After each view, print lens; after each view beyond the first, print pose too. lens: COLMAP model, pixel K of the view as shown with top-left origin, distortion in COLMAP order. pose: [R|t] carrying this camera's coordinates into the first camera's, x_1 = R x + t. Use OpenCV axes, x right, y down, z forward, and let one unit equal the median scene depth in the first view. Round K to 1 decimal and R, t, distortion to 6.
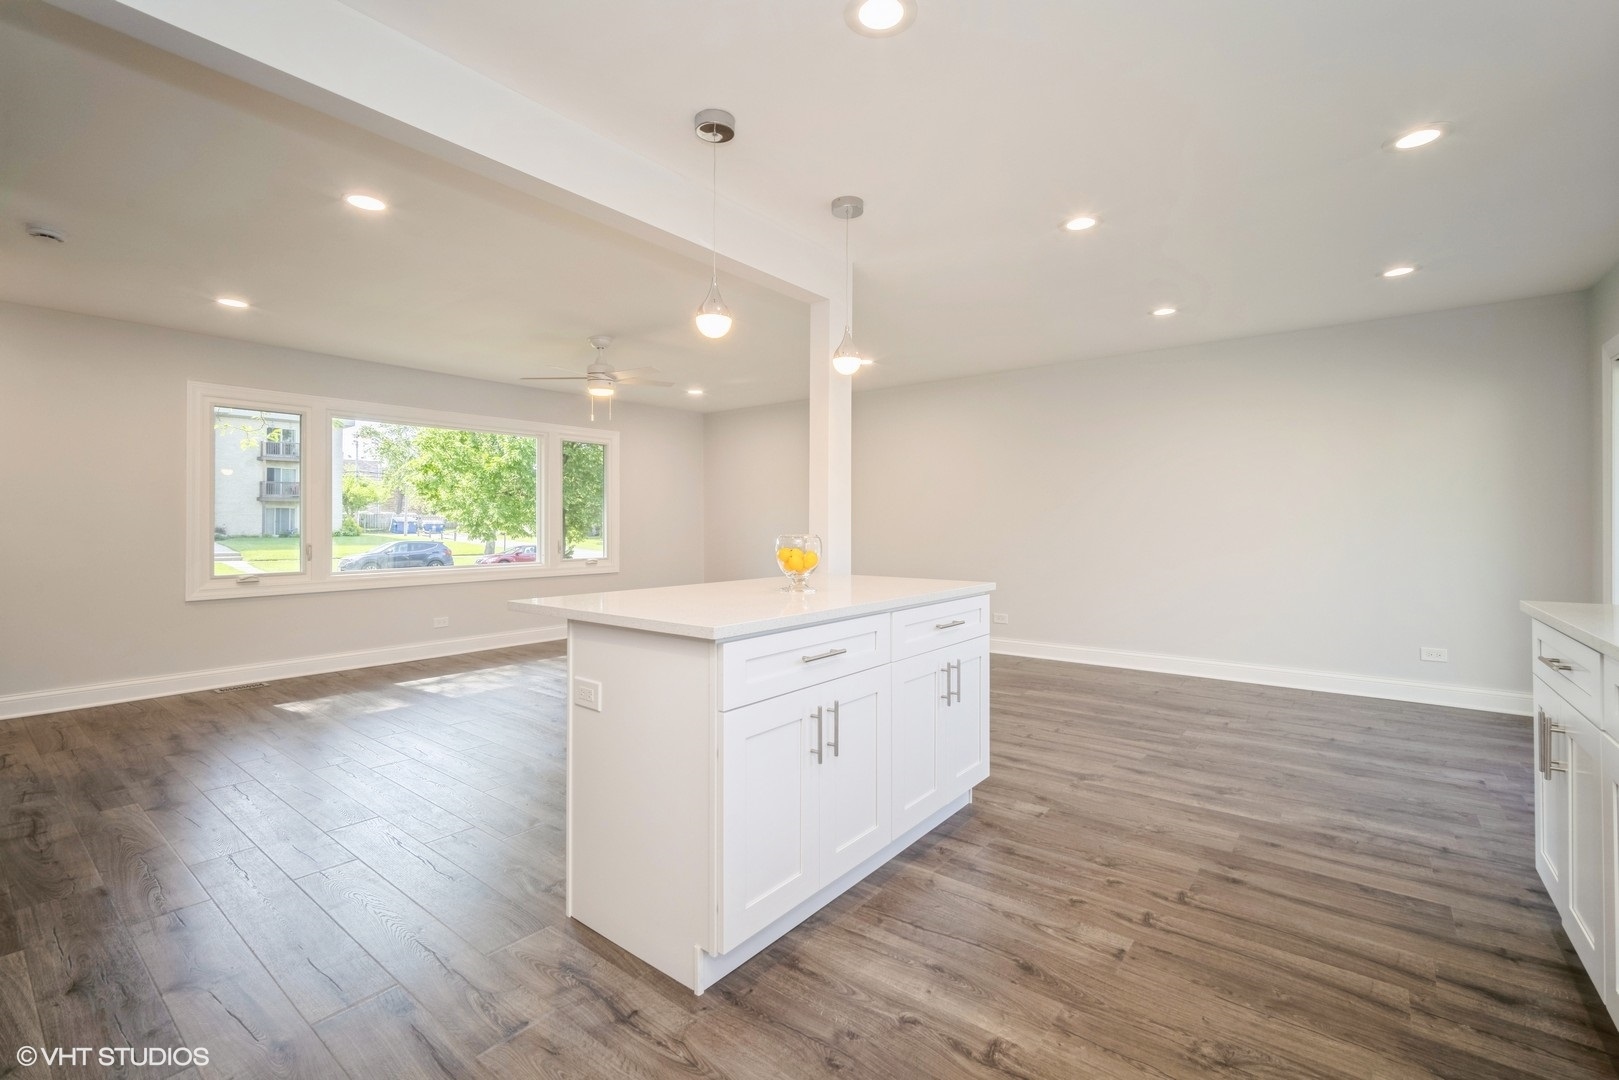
lens RADIAL K [[707.6, 0, 809.5], [0, 707.6, 540.0], [0, 0, 1]] dist [-0.001430, 0.000624]
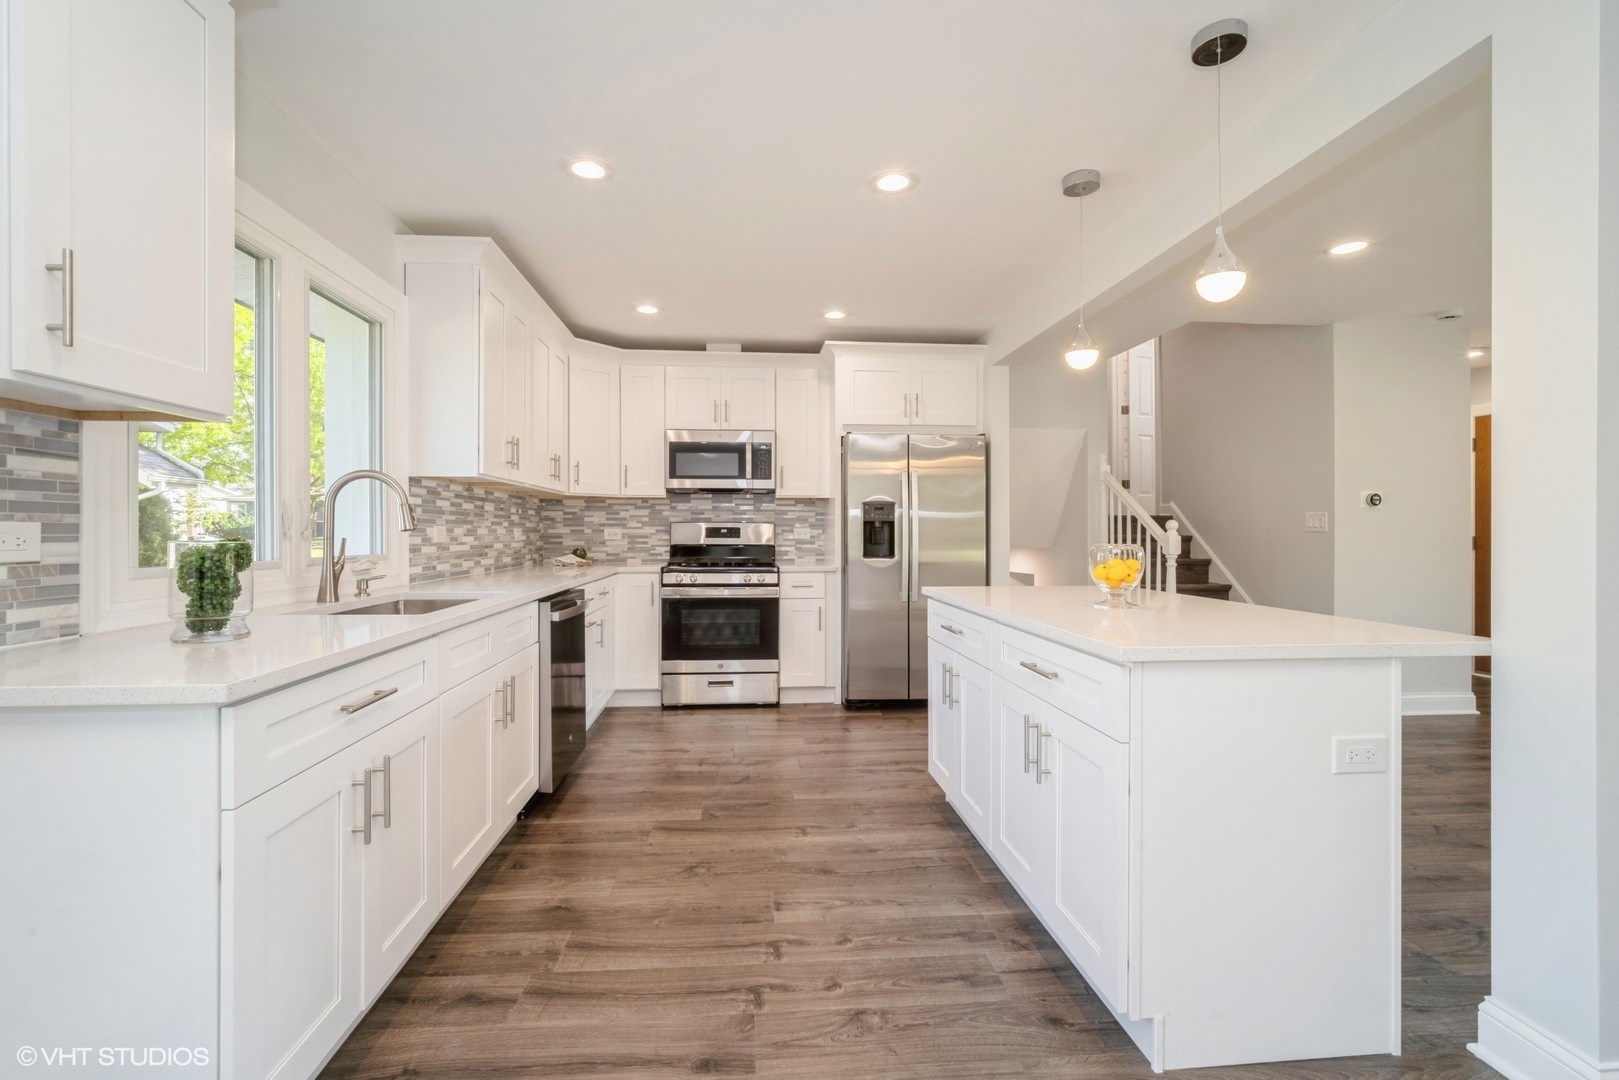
lens RADIAL K [[703.8, 0, 804.5], [0, 703.8, 534.4], [0, 0, 1]] dist [-0.000929, 0.000207]
pose [[-0.728708, 0.004505, -0.684810, 1.100920], [-0.013272, 0.999698, 0.020700, -0.039767], [0.684696, 0.024173, -0.728428, 1.712770]]
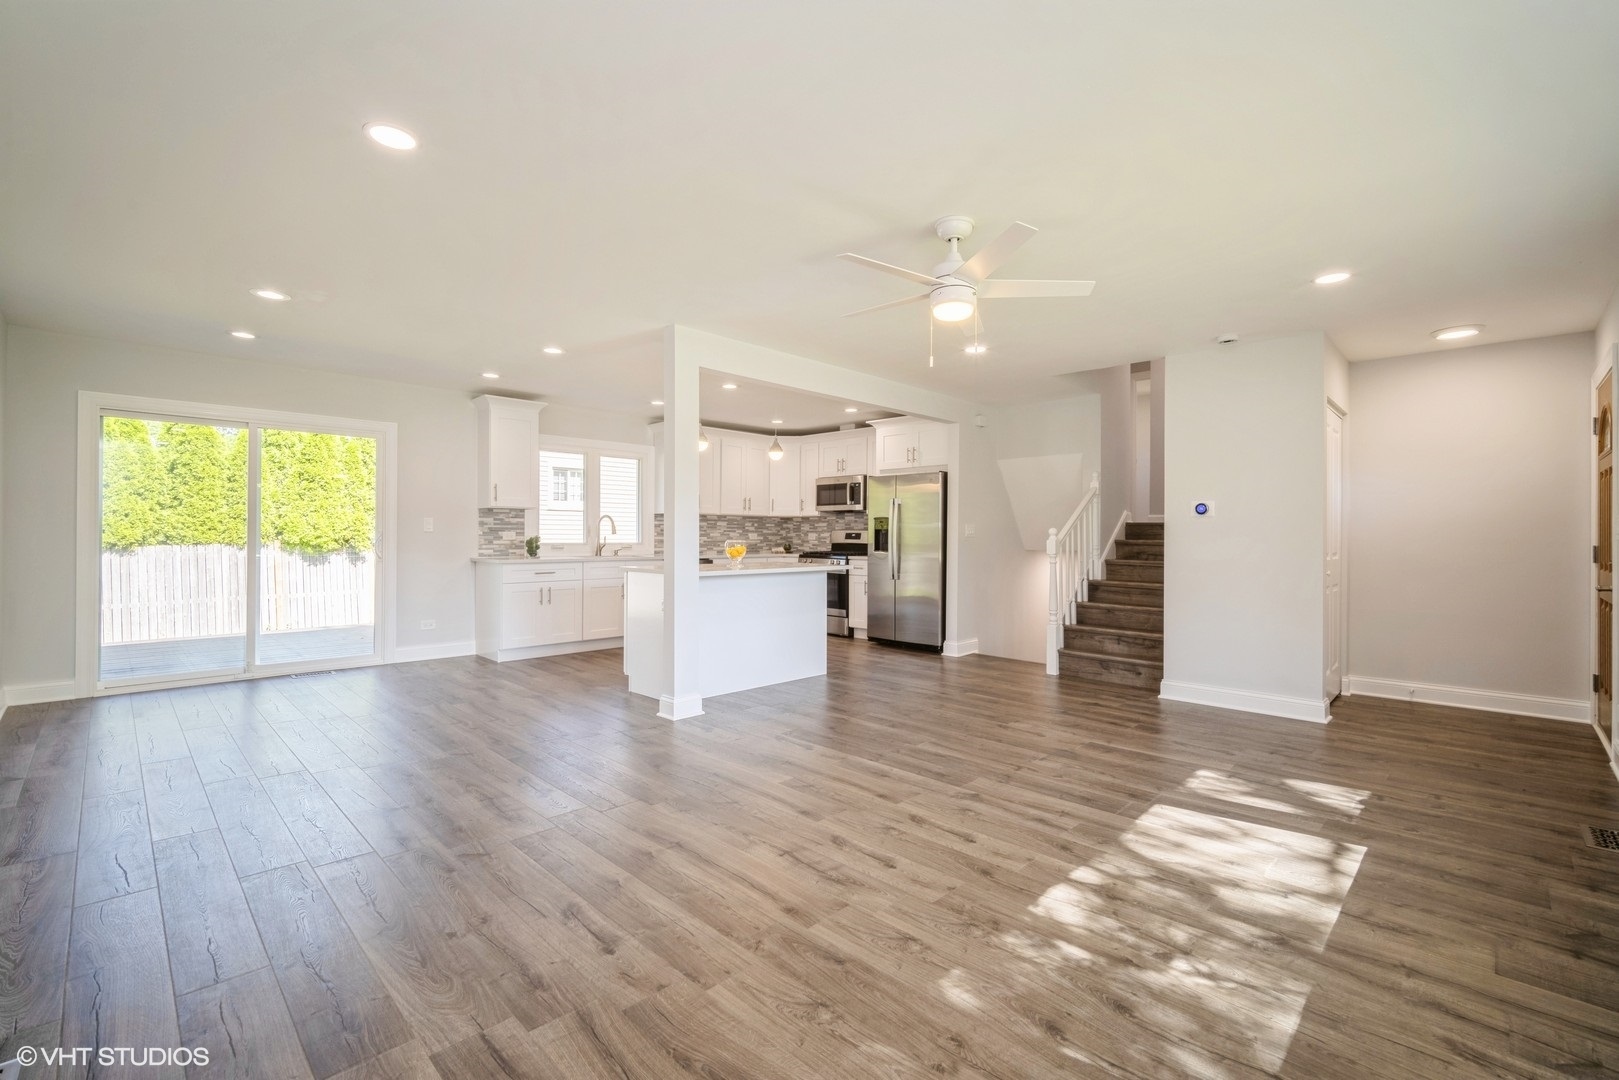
lens RADIAL K [[703.8, 0, 804.5], [0, 703.8, 534.4], [0, 0, 1]] dist [-0.000929, 0.000207]
pose [[-0.993693, -0.004013, 0.112060, -0.578275], [-0.001817, 0.999804, 0.019691, -0.083198], [-0.112117, 0.019363, -0.993506, 3.872149]]
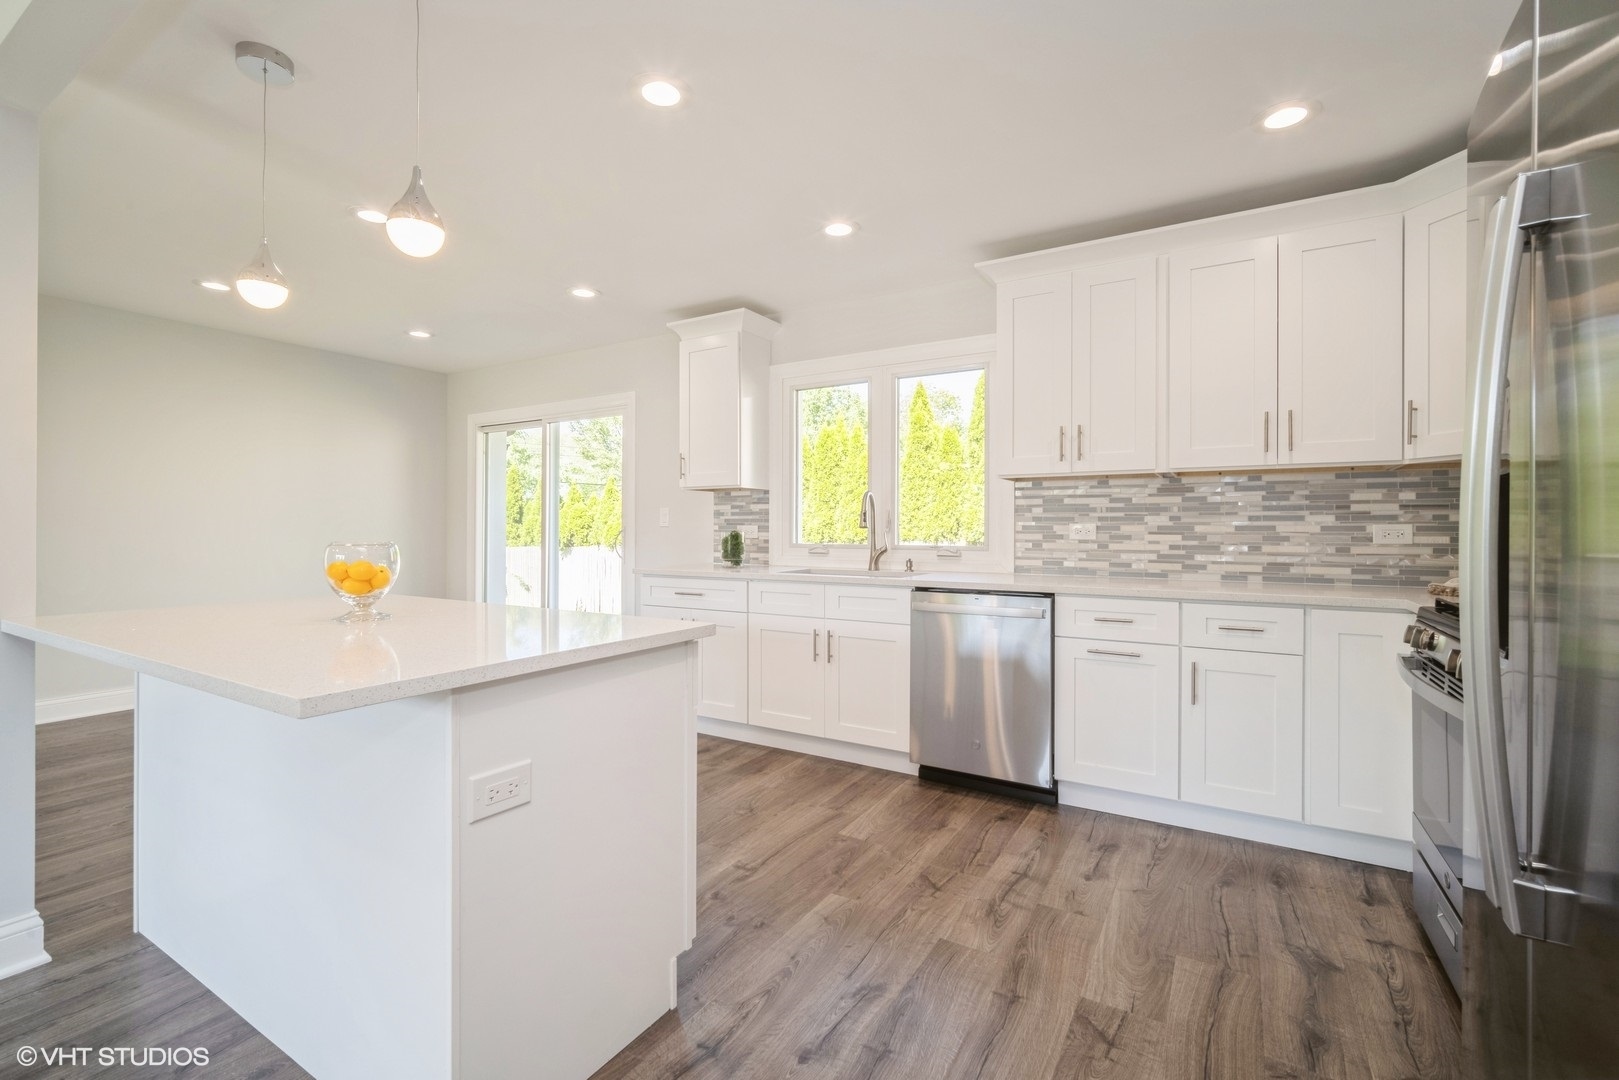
lens RADIAL K [[703.8, 0, 804.5], [0, 703.8, 534.4], [0, 0, 1]] dist [-0.000929, 0.000207]
pose [[-0.118662, -0.002791, 0.992931, -0.969354], [0.016322, 0.999855, 0.004761, -0.007576], [-0.992801, 0.016771, -0.118600, 0.787650]]
